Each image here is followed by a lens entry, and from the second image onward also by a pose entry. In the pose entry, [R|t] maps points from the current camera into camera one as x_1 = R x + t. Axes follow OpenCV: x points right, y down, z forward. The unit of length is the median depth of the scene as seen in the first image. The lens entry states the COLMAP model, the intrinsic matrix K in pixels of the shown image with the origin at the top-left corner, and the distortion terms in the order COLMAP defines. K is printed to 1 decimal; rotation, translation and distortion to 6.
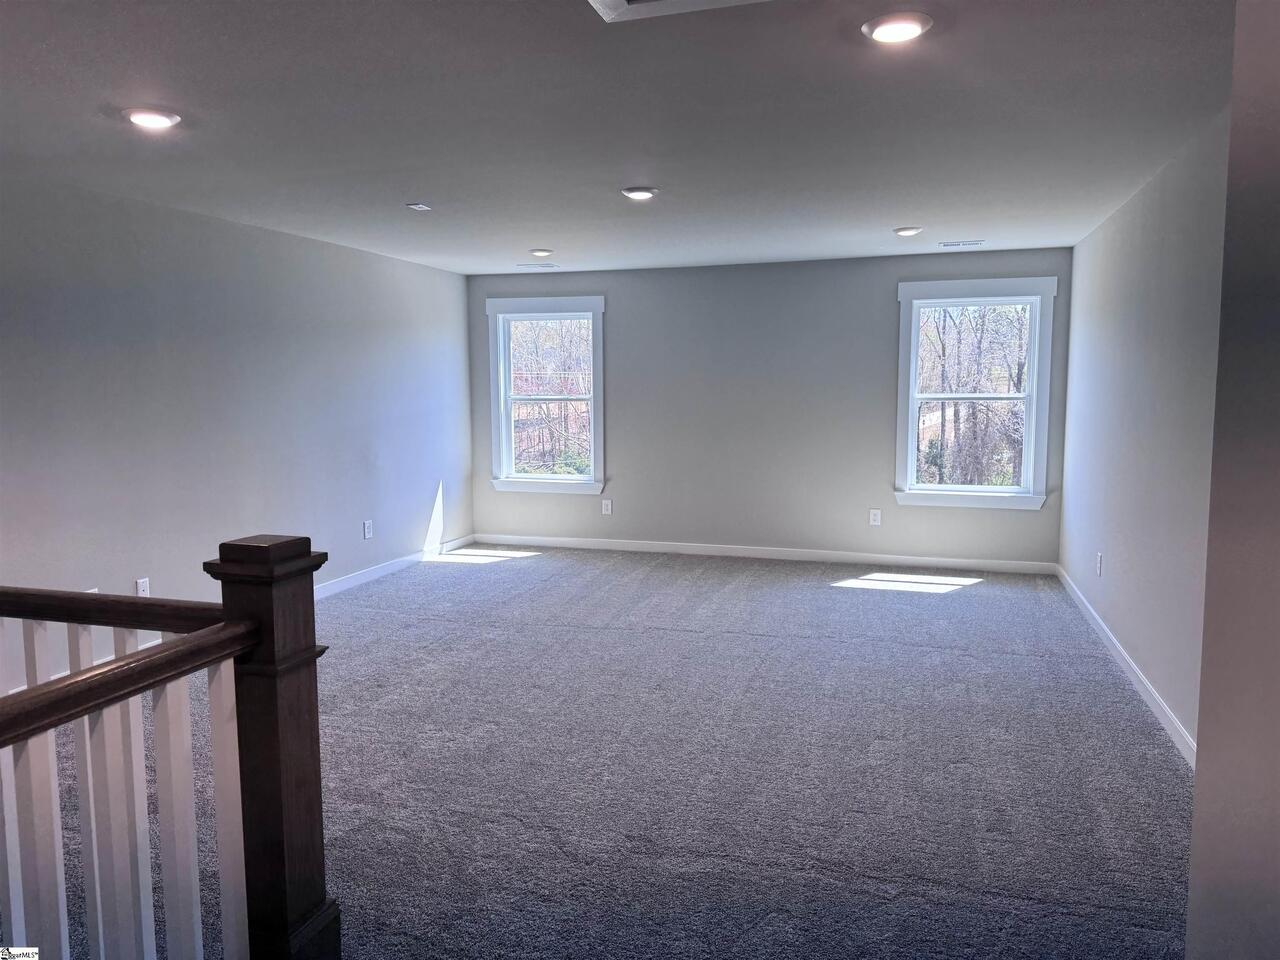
lens RADIAL K [[907.1, 0, 631.7], [0, 907.1, 484.7], [0, 0, 1]] dist [0.024159, -0.001596]
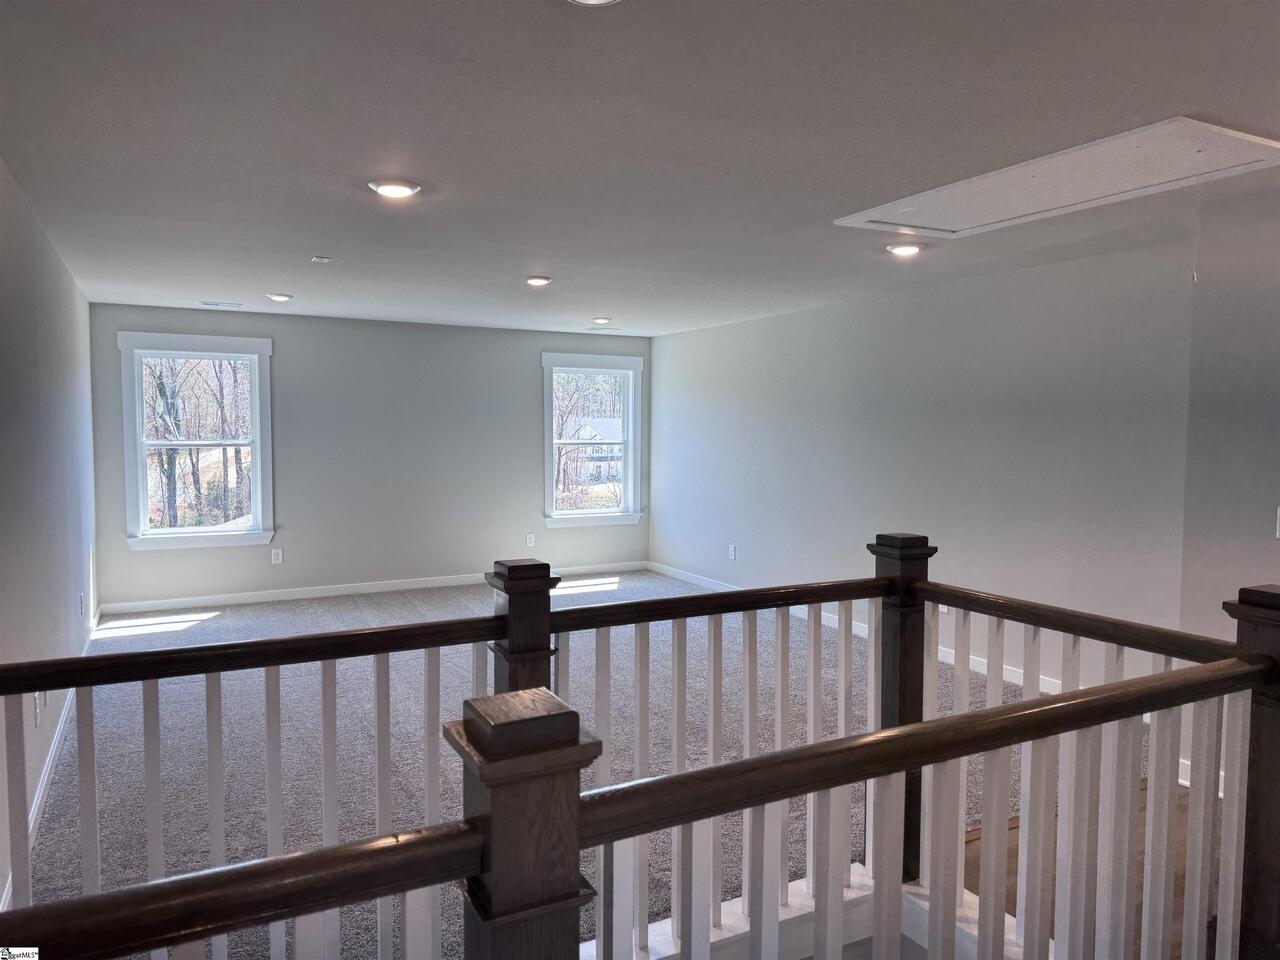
lens RADIAL K [[907.1, 0, 630.2], [0, 907.1, 476.7], [0, 0, 1]] dist [0.024159, -0.001596]
pose [[0.686756, -0.032658, 0.726154, -0.537963], [0.069099, 0.997399, -0.020493, -0.015785], [-0.723597, 0.064250, 0.687226, 0.059875]]
